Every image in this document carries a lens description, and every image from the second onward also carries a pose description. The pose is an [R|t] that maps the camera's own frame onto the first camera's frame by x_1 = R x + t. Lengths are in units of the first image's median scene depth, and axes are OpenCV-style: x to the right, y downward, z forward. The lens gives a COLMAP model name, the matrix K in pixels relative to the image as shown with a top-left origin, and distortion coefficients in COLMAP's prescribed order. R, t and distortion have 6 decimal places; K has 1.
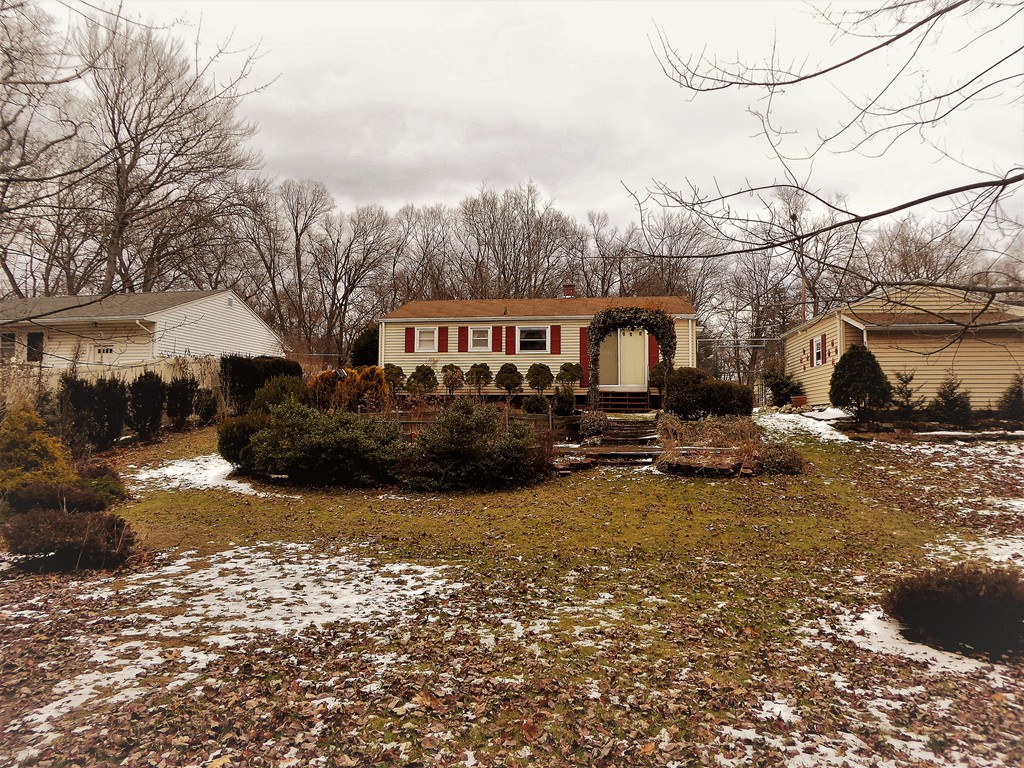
lens RADIAL K [[728.4, 0, 512.0], [0, 728.4, 385.2], [0, 0, 1]] dist [-0.040604, 0.012725]
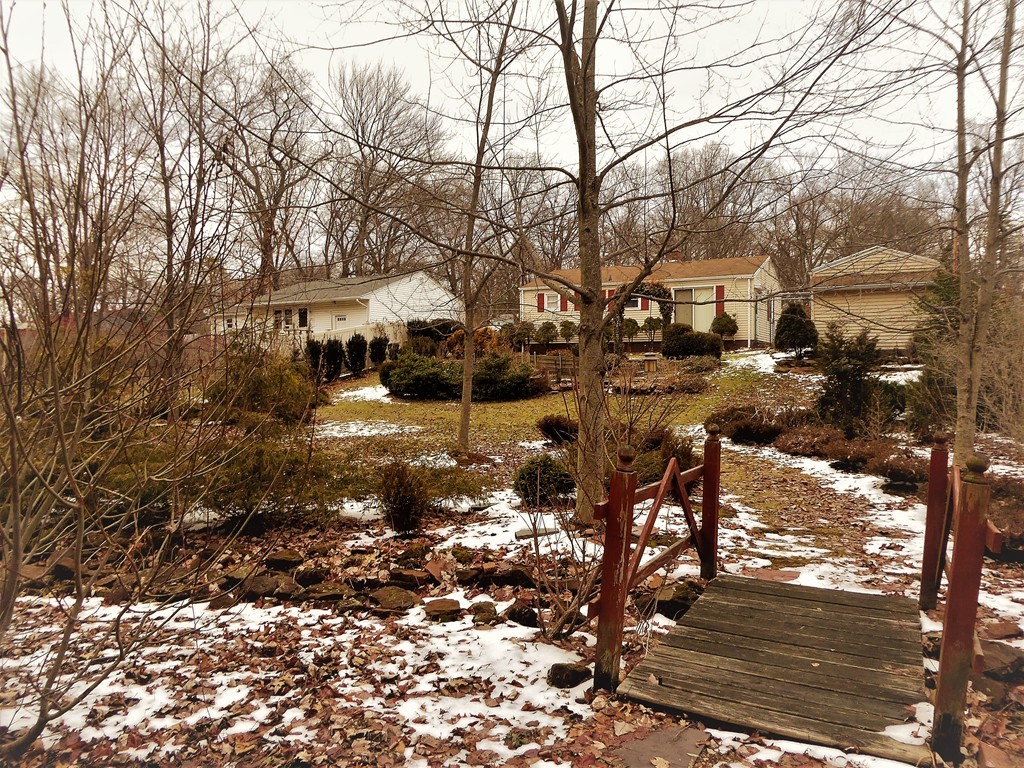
lens RADIAL K [[728.4, 0, 511.9], [0, 728.4, 383.0], [0, 0, 1]] dist [-0.040604, 0.012725]
pose [[0.939975, -0.001364, -0.341241, 0.316319], [0.027573, 0.997026, 0.071968, -0.014170], [0.340128, -0.077057, 0.937217, -0.349464]]
